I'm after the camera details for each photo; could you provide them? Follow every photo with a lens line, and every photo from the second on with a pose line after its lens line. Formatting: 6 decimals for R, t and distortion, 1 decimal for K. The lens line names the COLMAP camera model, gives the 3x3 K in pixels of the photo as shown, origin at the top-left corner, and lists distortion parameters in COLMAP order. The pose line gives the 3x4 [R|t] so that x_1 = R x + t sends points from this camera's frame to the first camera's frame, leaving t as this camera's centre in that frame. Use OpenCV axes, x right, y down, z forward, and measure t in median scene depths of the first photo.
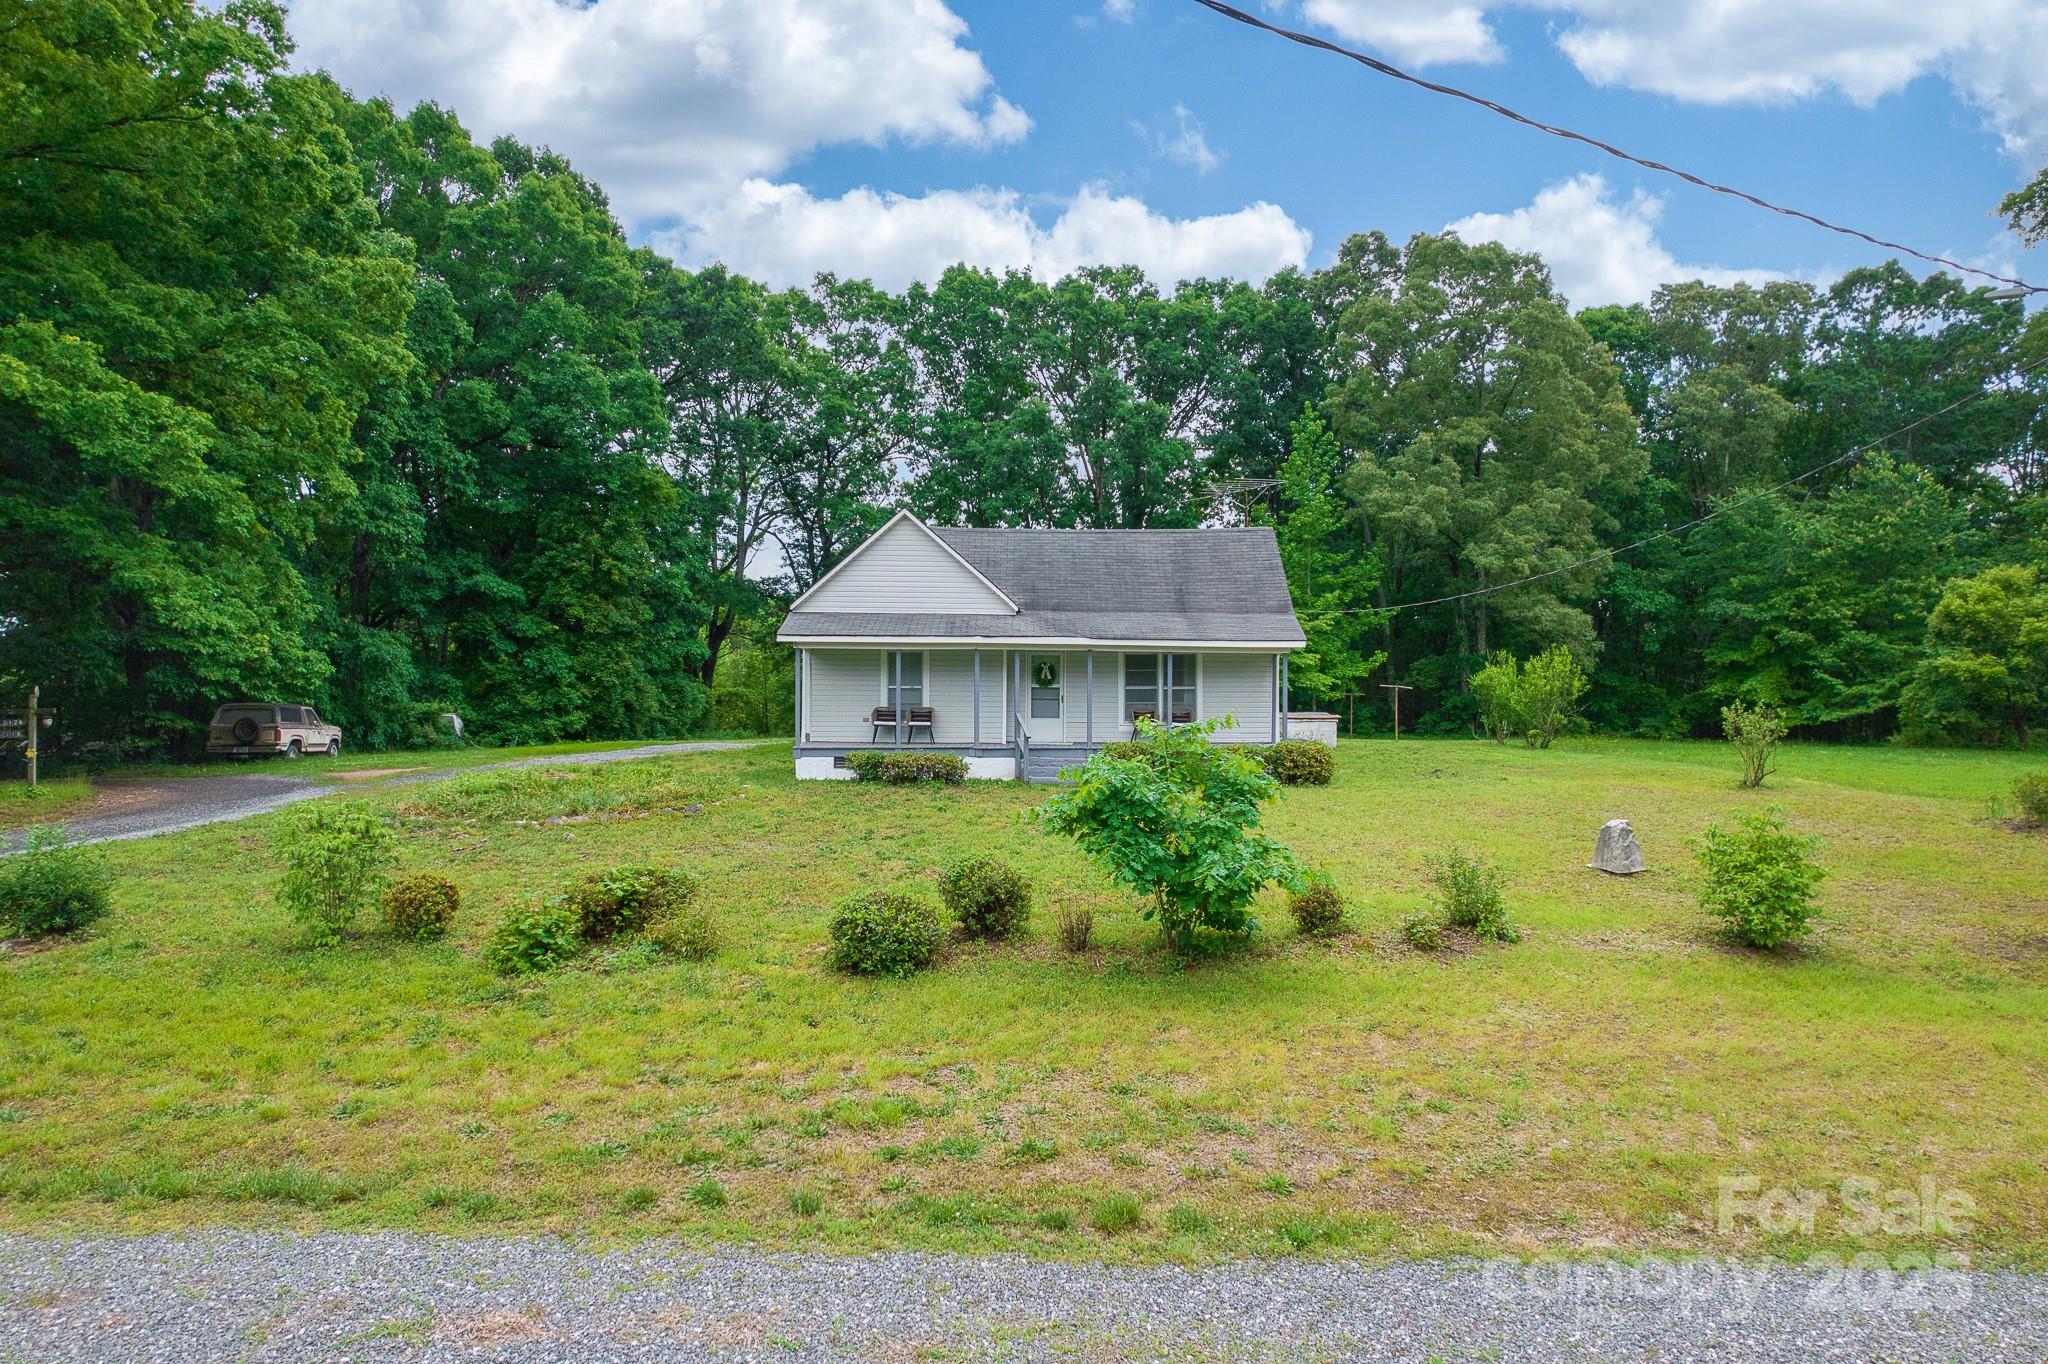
lens RADIAL K [[1306.3, 0, 1036.3], [0, 1306.3, 681.8], [0, 0, 1]] dist [-0.075123, 0.062274]
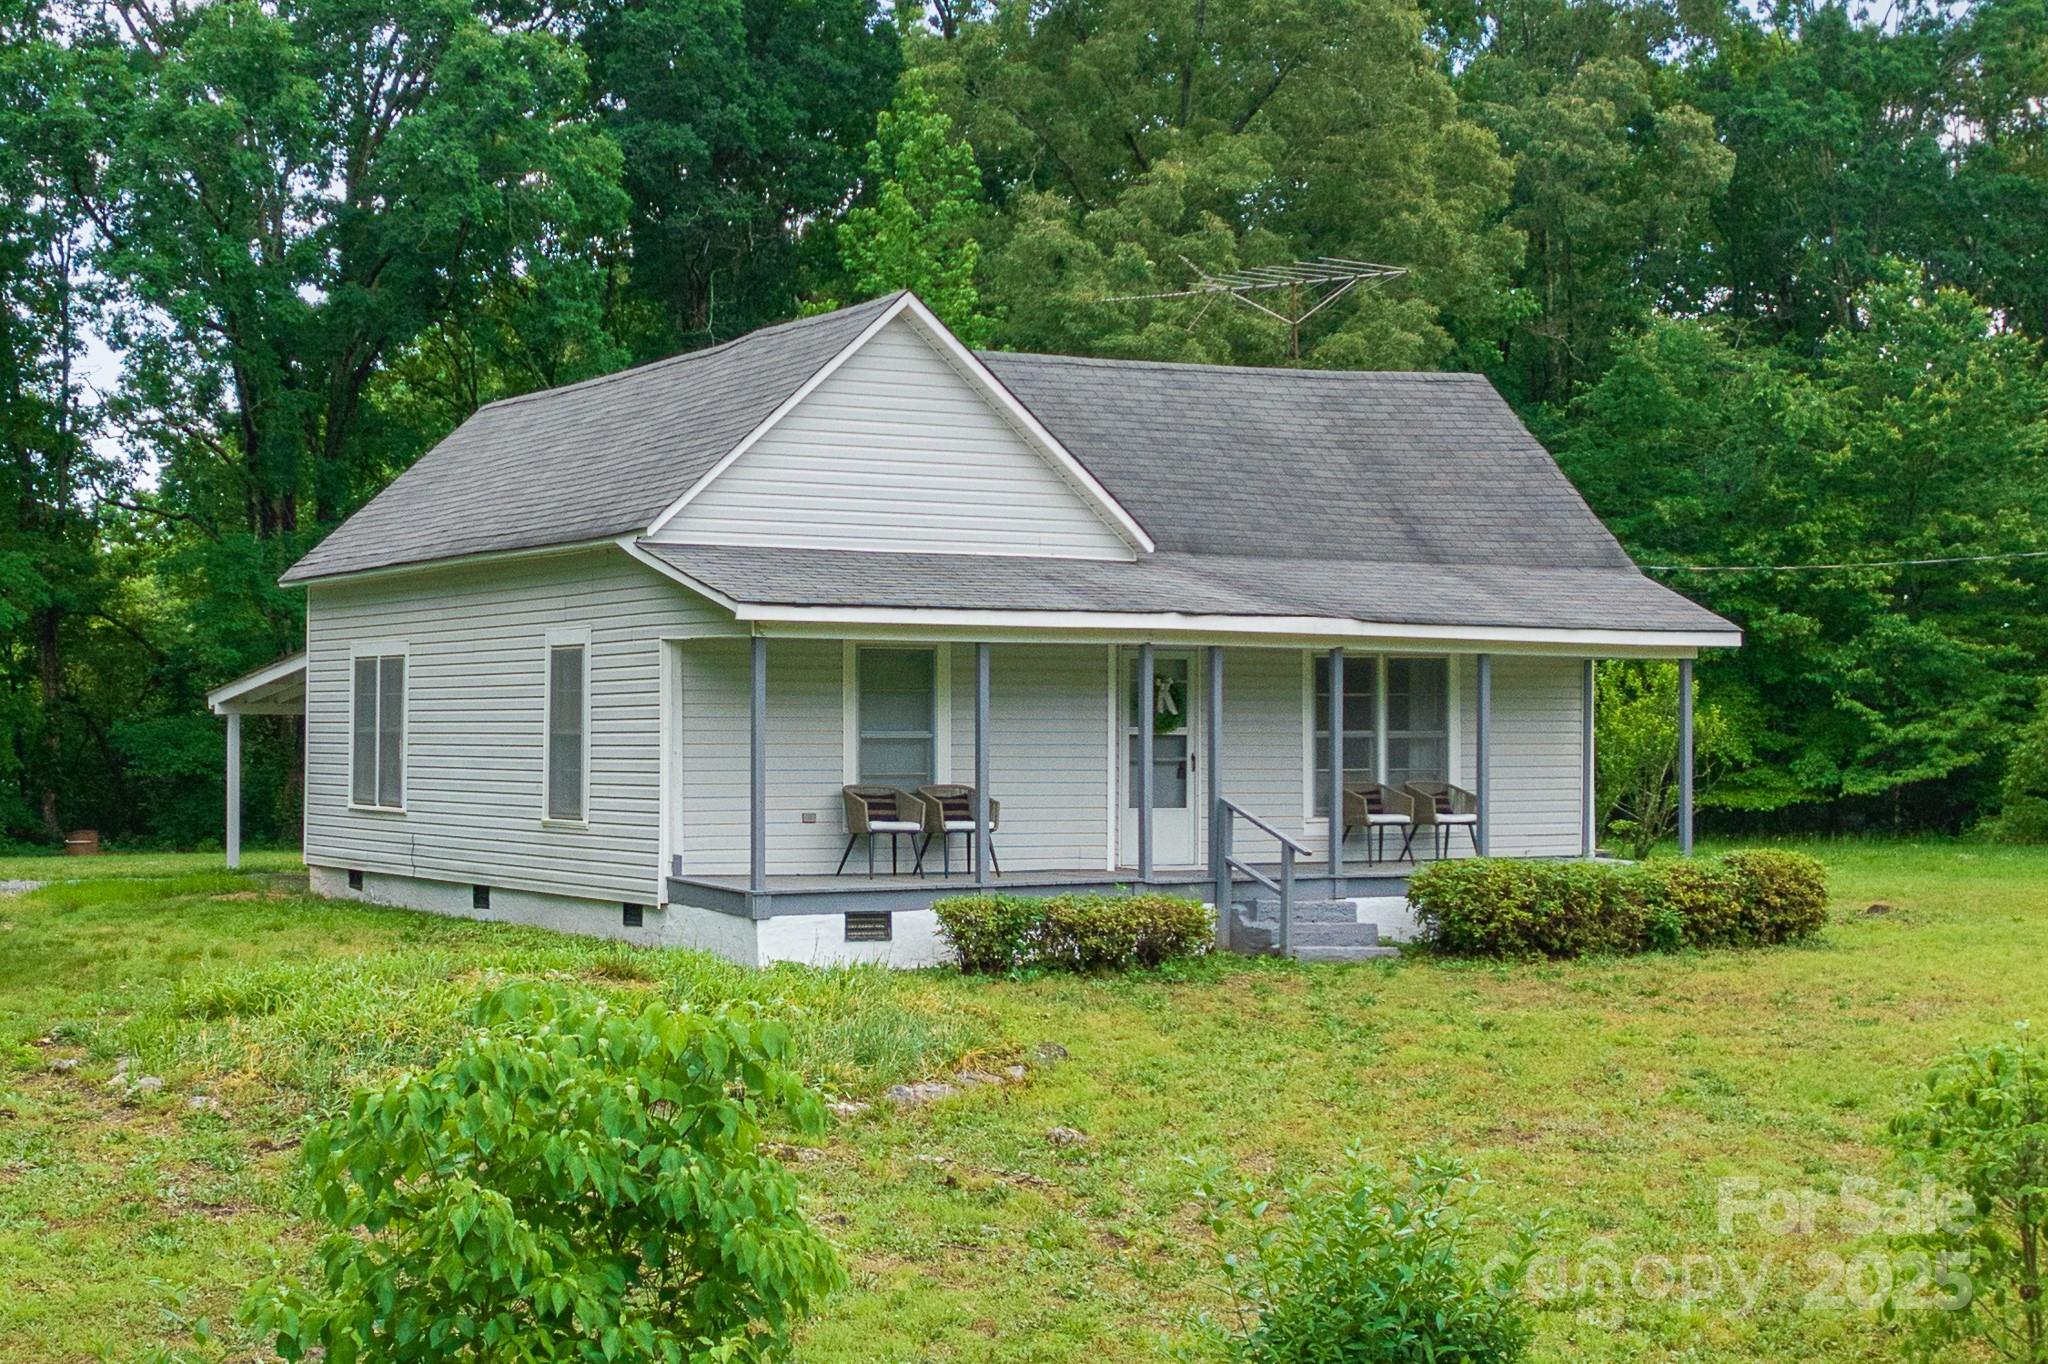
lens RADIAL K [[3167.4, 0, 806.6], [0, 3167.4, 722.0], [0, 0, 1]] dist [-0.093033, 0.227058]
pose [[0.906125, -0.001952, 0.423005, -0.313262], [0.000796, 0.999995, 0.002910, -0.001775], [-0.423009, -0.002300, 0.906123, 0.073768]]
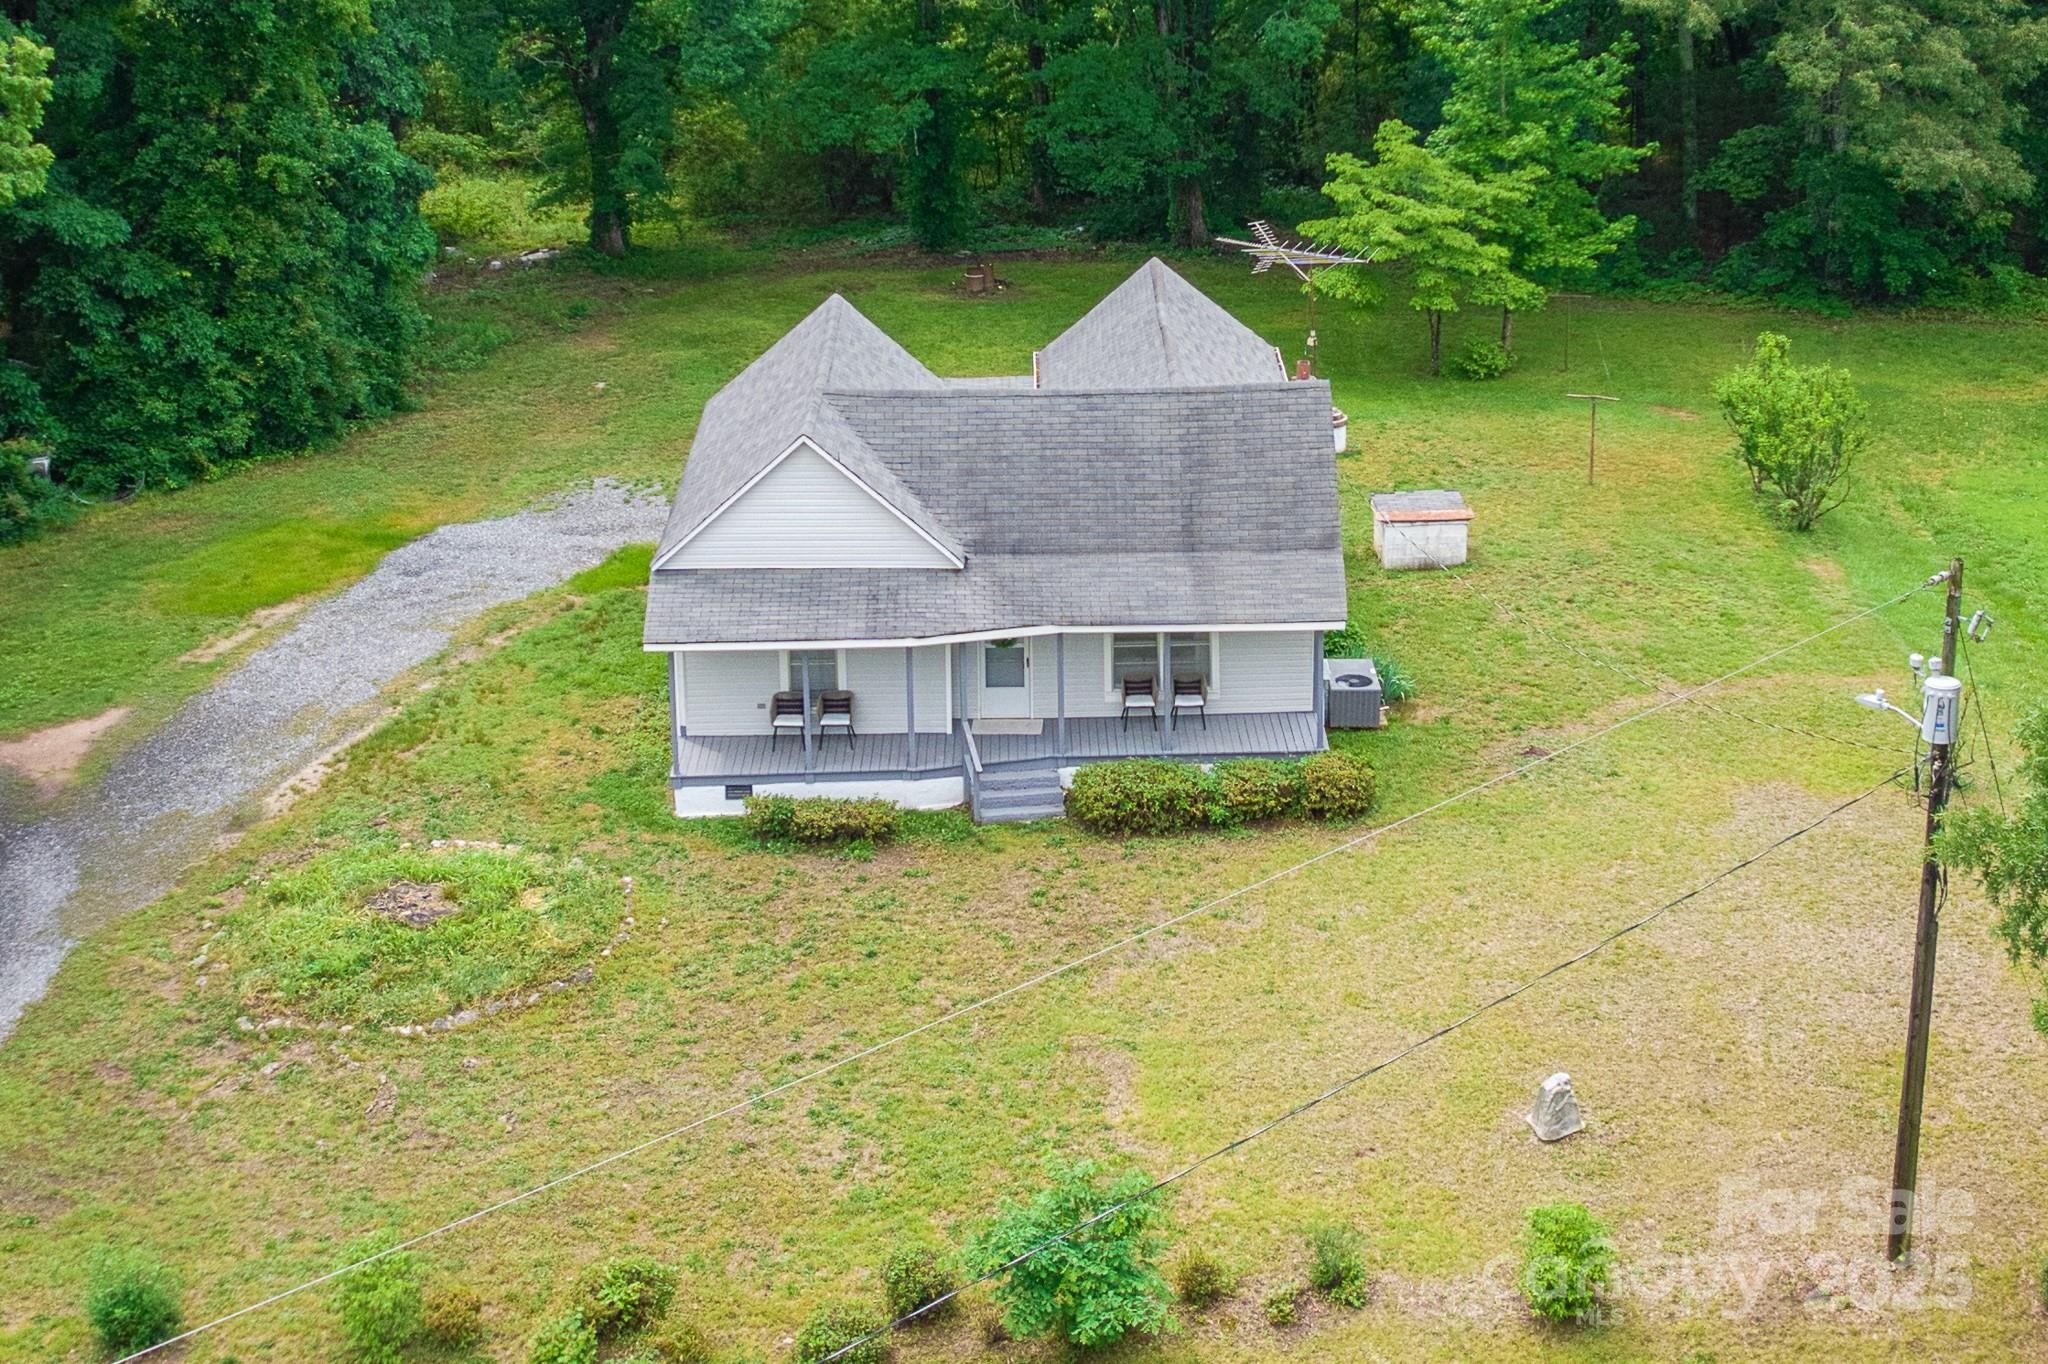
lens RADIAL K [[3168.6, 0, 1236.9], [0, 3168.6, 411.9], [0, 0, 1]] dist [-0.049108, -0.041427]
pose [[0.998678, -0.013616, 0.049562, 0.030424], [0.000523, 0.966917, 0.255092, -0.343452], [-0.051396, -0.254729, 0.965646, -0.410879]]
